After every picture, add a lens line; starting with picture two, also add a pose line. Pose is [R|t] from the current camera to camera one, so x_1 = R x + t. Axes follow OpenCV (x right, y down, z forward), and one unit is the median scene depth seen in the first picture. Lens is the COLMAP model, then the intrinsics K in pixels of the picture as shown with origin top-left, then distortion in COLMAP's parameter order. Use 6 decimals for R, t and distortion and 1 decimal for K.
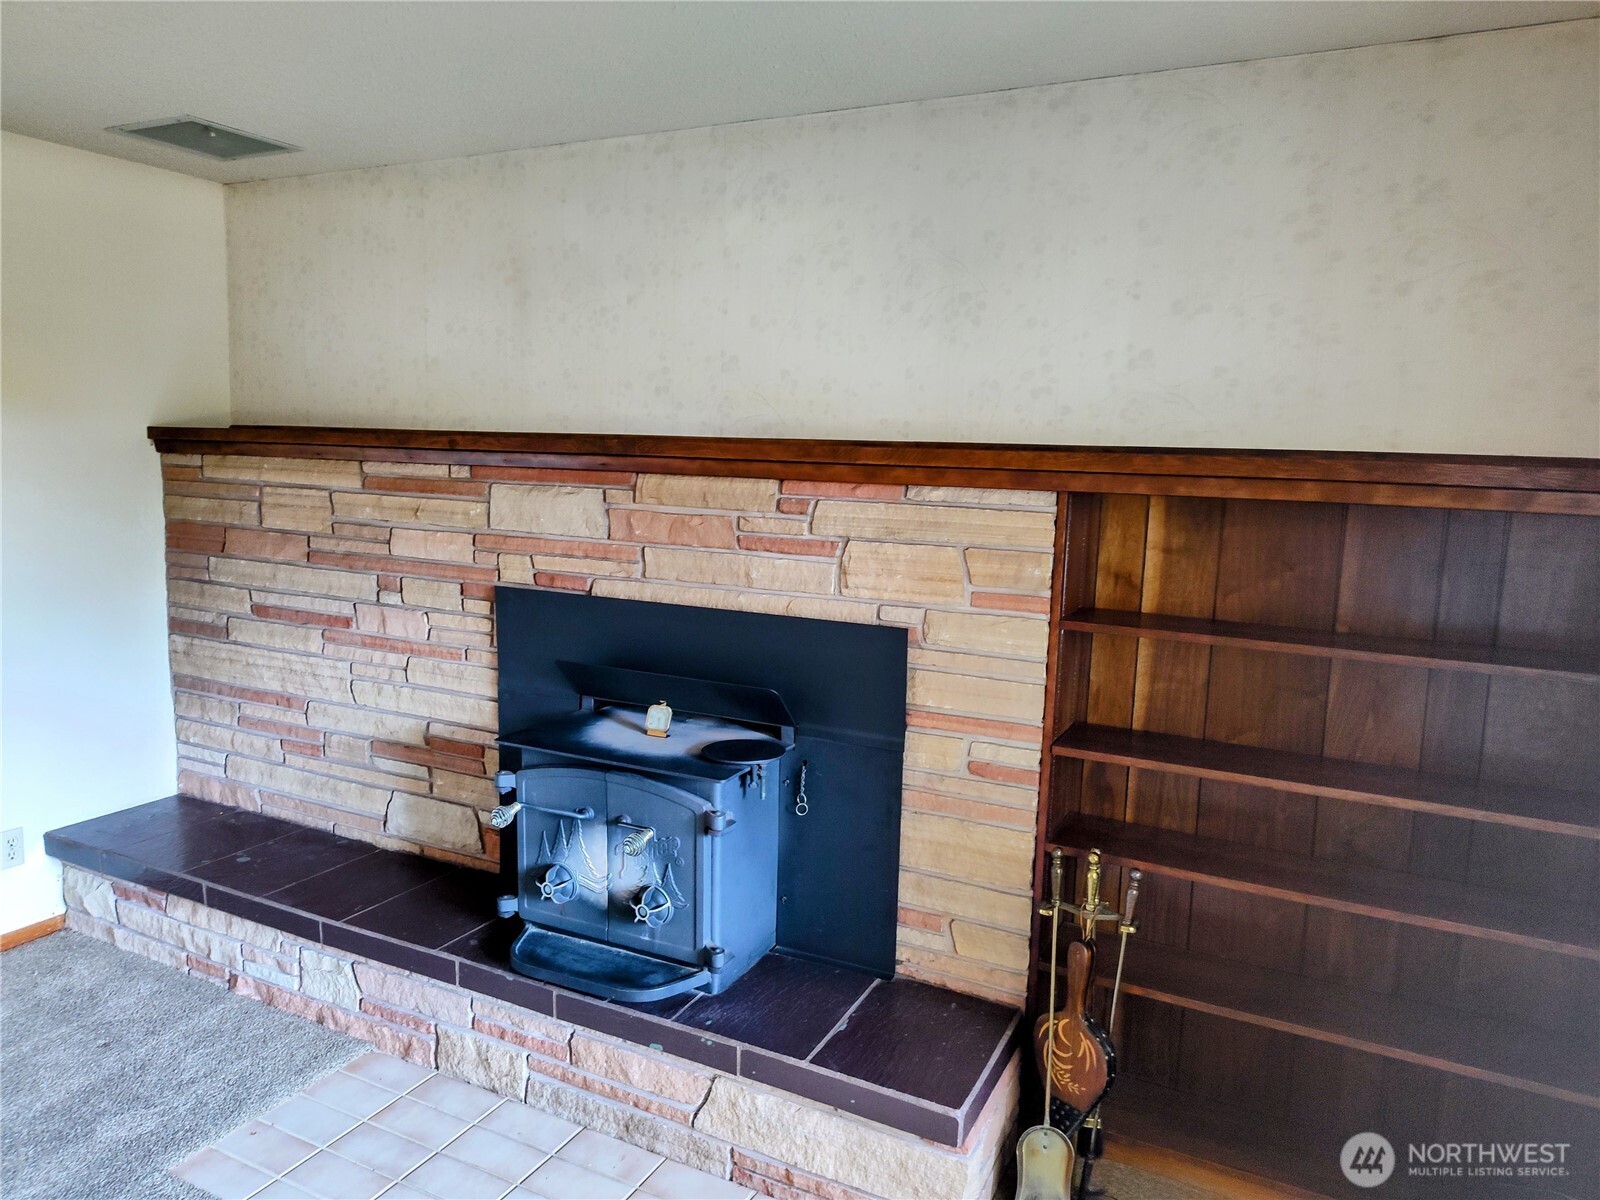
lens RADIAL K [[1074.7, 0, 800.0], [0, 1074.7, 600.0], [0, 0, 1]] dist [0.046801, -0.057469]
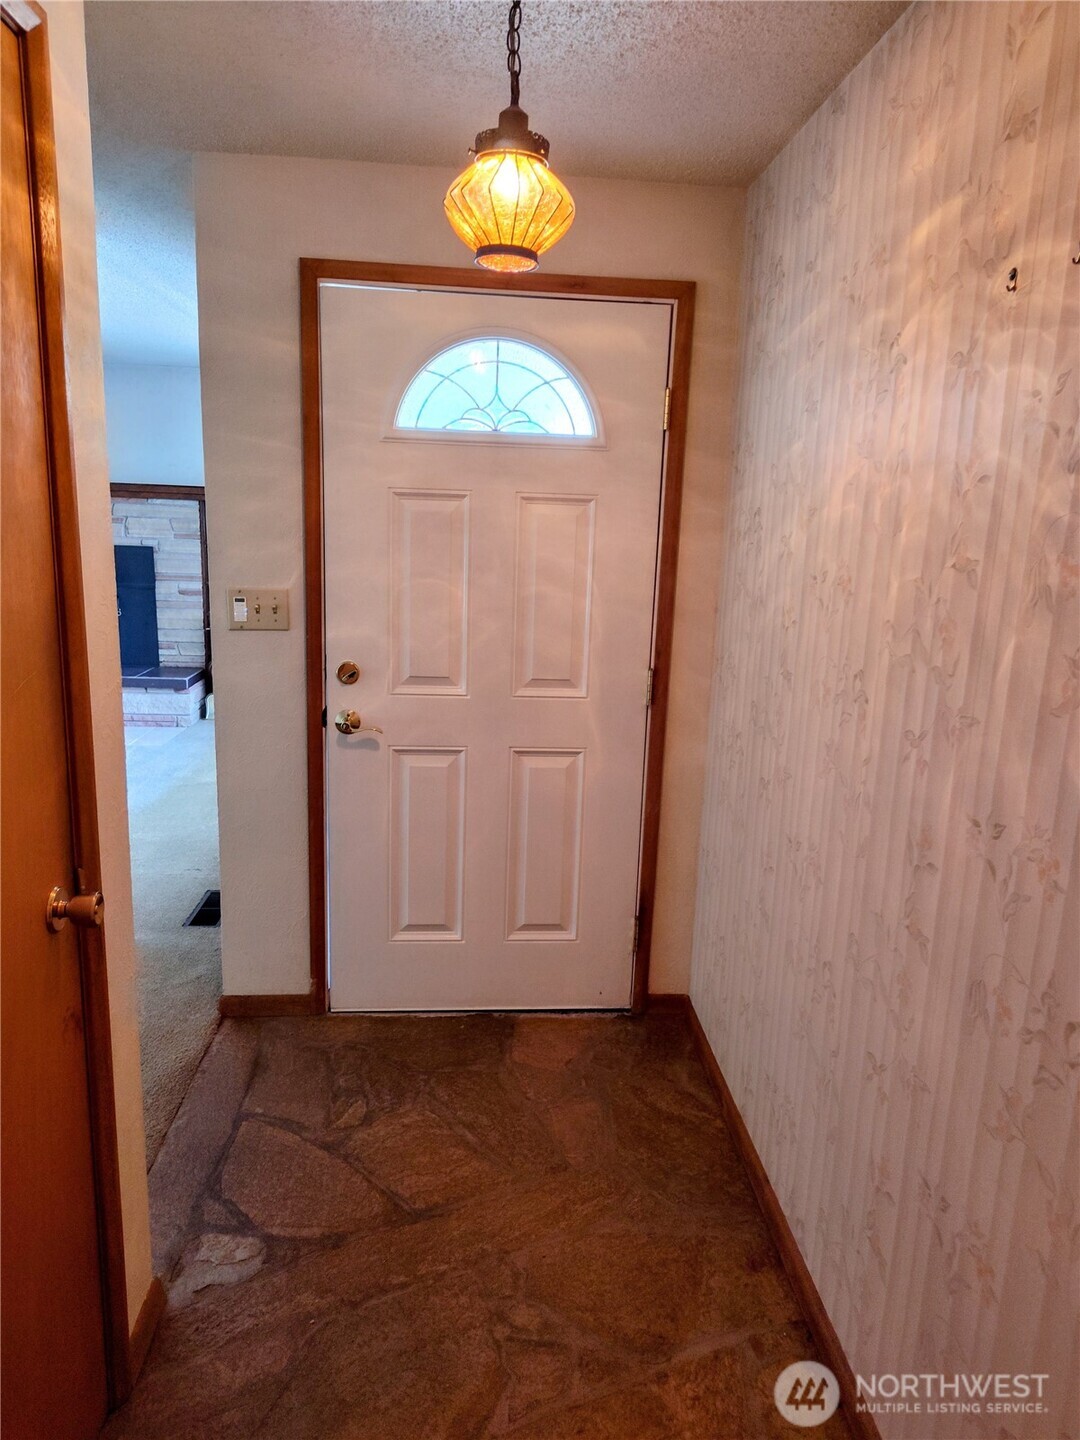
lens RADIAL K [[967.2, 0, 540.0], [0, 967.2, 720.0], [0, 0, 1]] dist [0.046801, -0.057469]
pose [[0.859557, -0.108527, 0.499383, -0.314072], [0.059724, 0.991827, 0.112747, 0.217539], [-0.507538, -0.067087, 0.859014, -1.584743]]
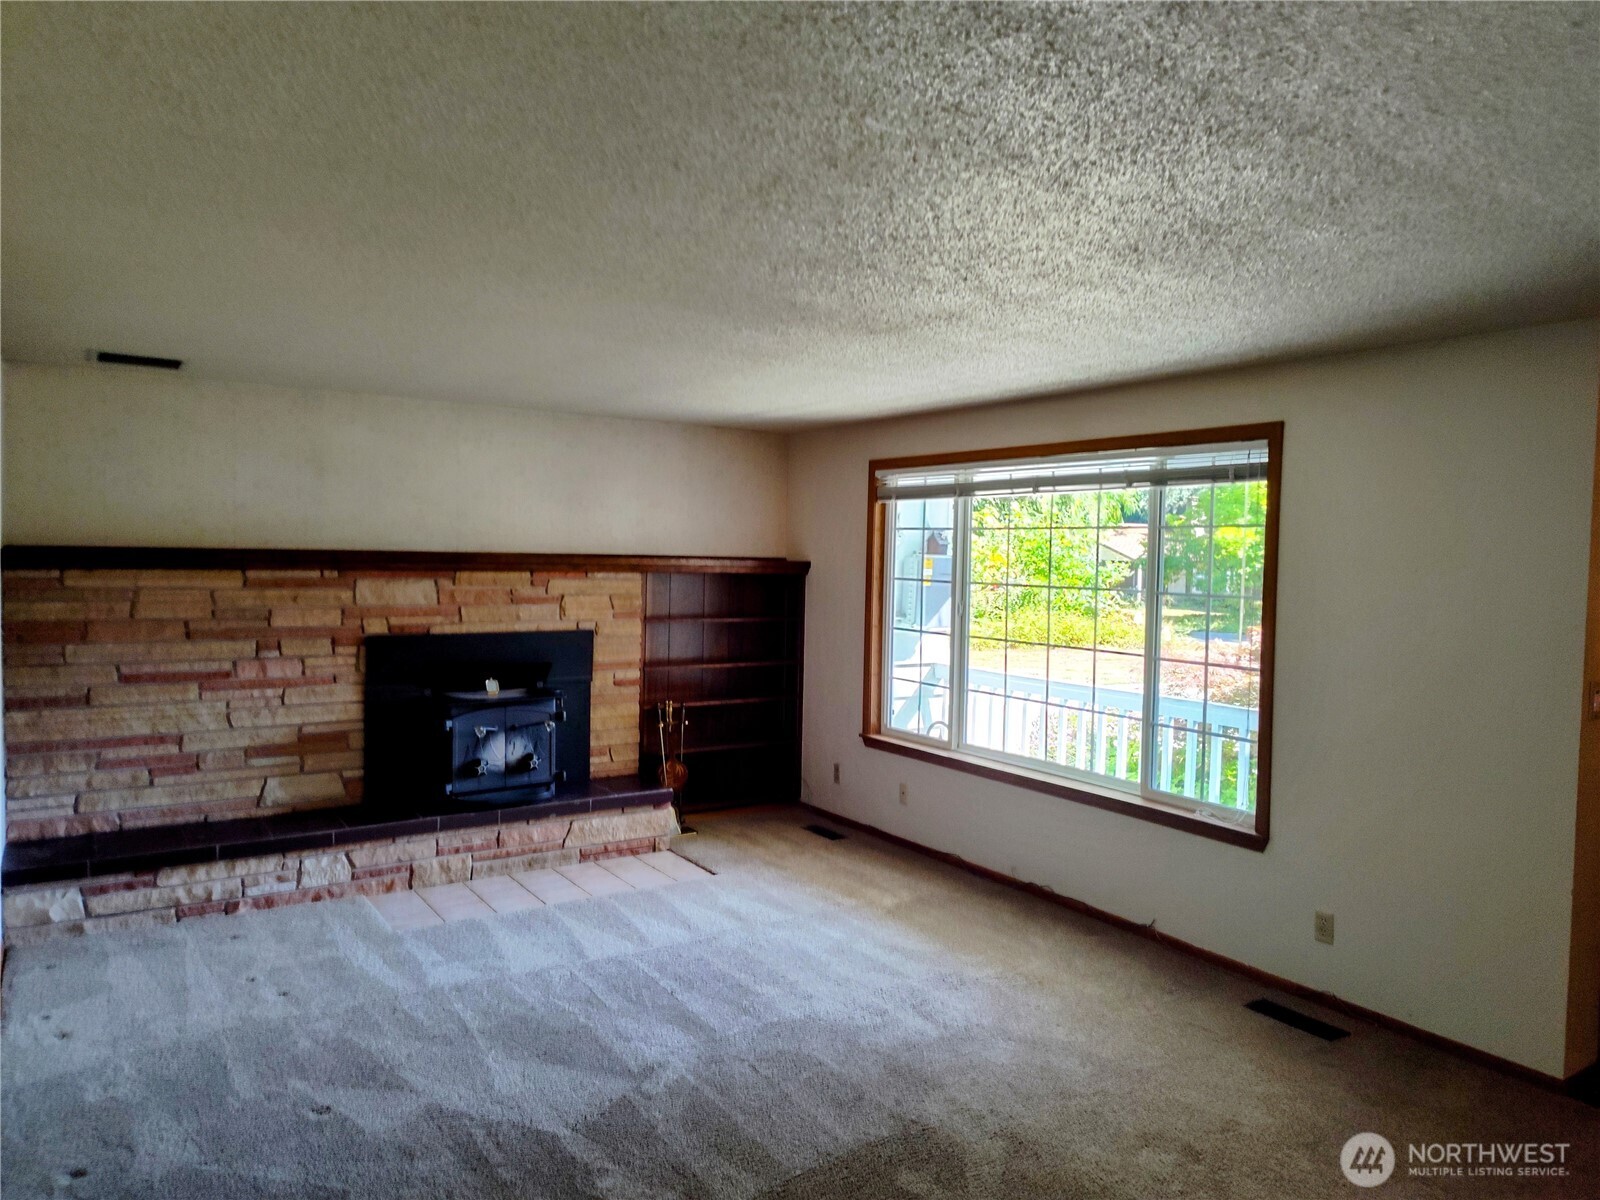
lens RADIAL K [[1074.7, 0, 800.0], [0, 1074.7, 600.0], [0, 0, 1]] dist [0.046801, -0.057469]
pose [[0.493058, -0.059316, 0.867972, -1.456257], [0.115339, 0.993323, 0.002363, 0.006125], [-0.862317, 0.098946, 0.496607, -0.515050]]
